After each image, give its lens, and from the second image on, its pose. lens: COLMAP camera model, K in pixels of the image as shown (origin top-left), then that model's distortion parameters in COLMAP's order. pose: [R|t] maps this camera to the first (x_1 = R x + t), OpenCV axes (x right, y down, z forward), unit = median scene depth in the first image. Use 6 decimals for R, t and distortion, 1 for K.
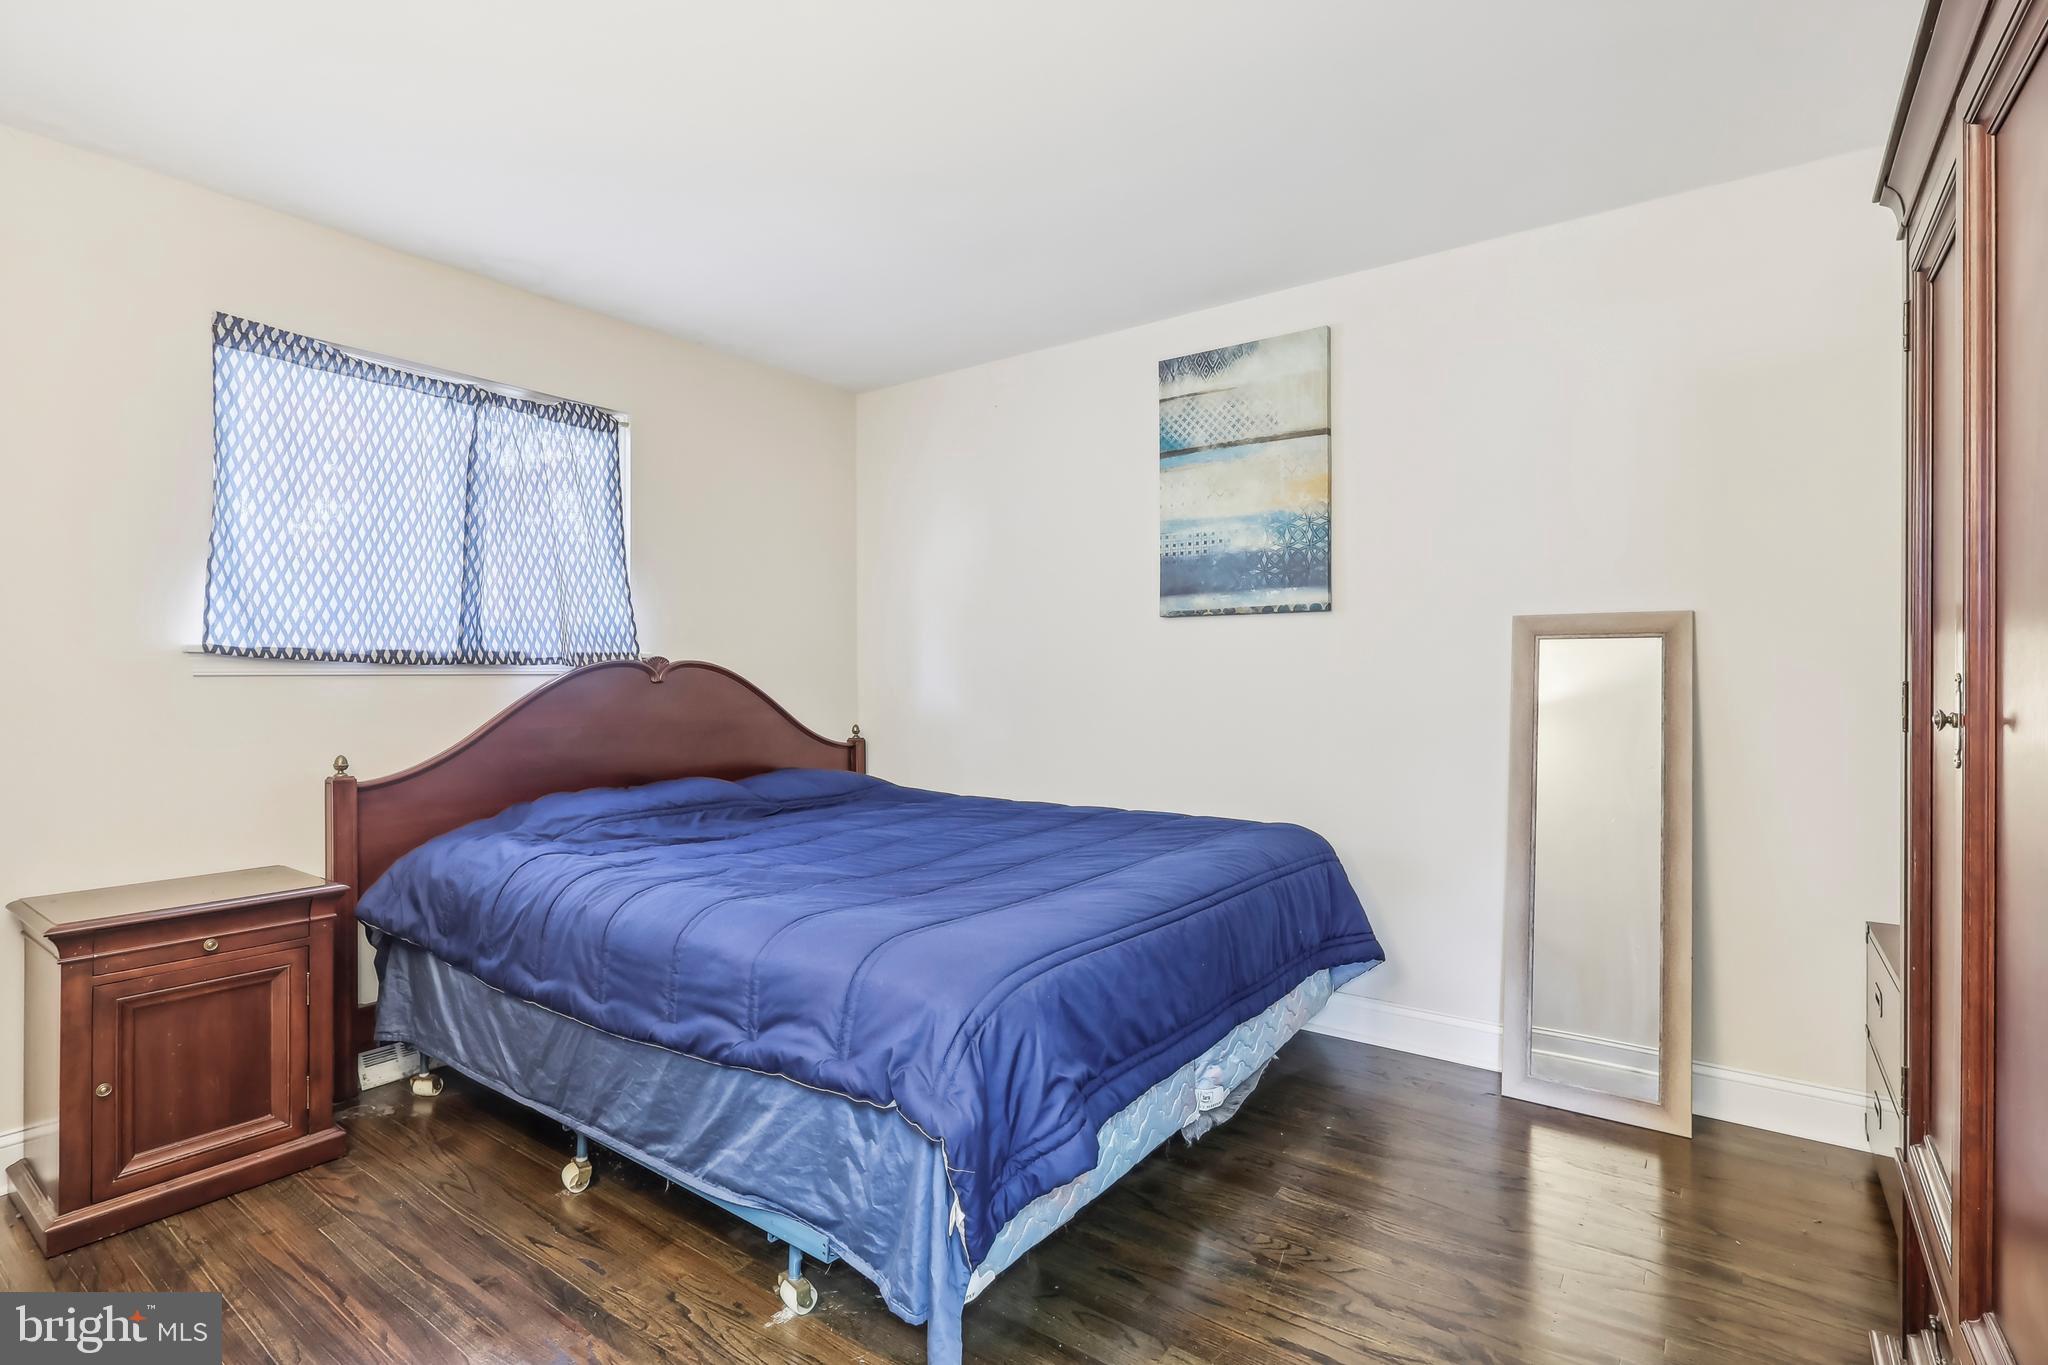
lens RADIAL K [[973.6, 0, 1032.6], [0, 973.6, 676.8], [0, 0, 1]] dist [-0.003059, 0.001131]
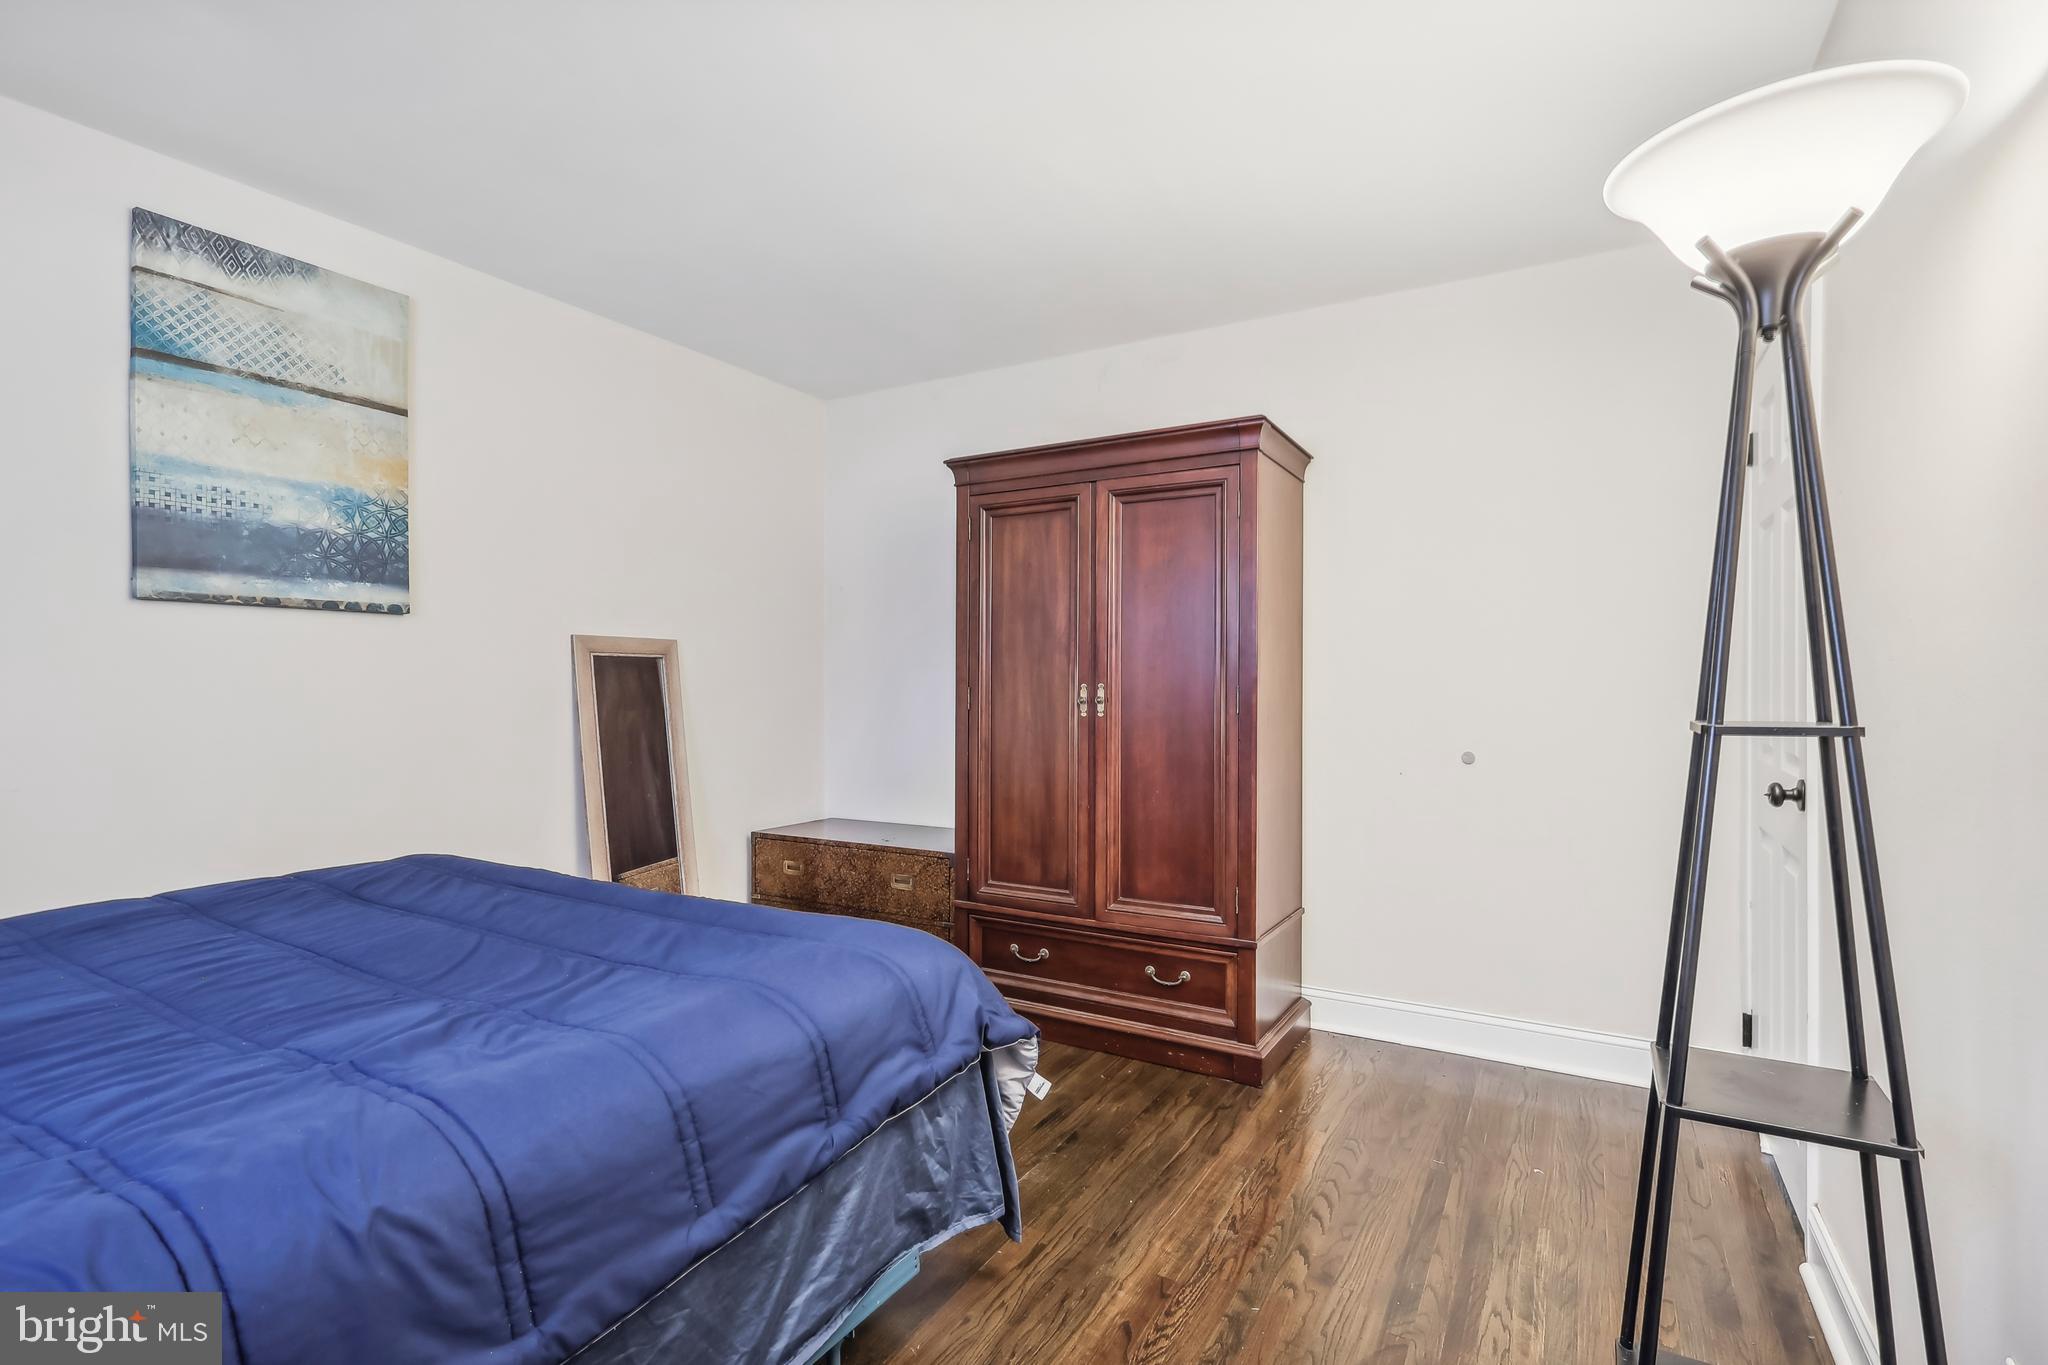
lens RADIAL K [[973.6, 0, 1028.4], [0, 973.6, 688.2], [0, 0, 1]] dist [-0.003059, 0.001131]
pose [[-0.094759, -0.001211, 0.995499, -0.612309], [0.003650, 0.999992, 0.001564, 0.000729], [-0.995494, 0.003781, -0.094754, 0.493155]]
